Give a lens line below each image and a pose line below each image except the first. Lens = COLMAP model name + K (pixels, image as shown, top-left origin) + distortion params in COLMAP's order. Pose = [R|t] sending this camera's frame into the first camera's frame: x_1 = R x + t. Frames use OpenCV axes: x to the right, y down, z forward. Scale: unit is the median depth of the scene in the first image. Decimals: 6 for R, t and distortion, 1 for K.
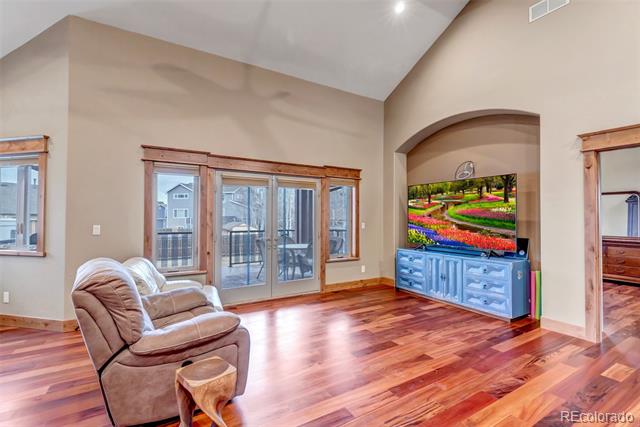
lens RADIAL K [[296.0, 0, 319.1], [0, 296.0, 214.0], [0, 0, 1]] dist [0.004887, 0.001921]
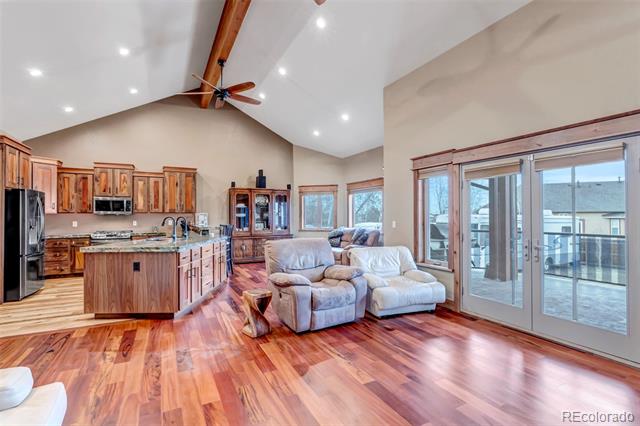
lens RADIAL K [[313.2, 0, 319.2], [0, 313.2, 210.9], [0, 0, 1]] dist [0.004430, -0.000505]
pose [[-0.085305, -0.016863, -0.996212, 0.619463], [0.022397, 0.999572, -0.018838, 0.005539], [0.996103, -0.023919, -0.084891, 0.575656]]
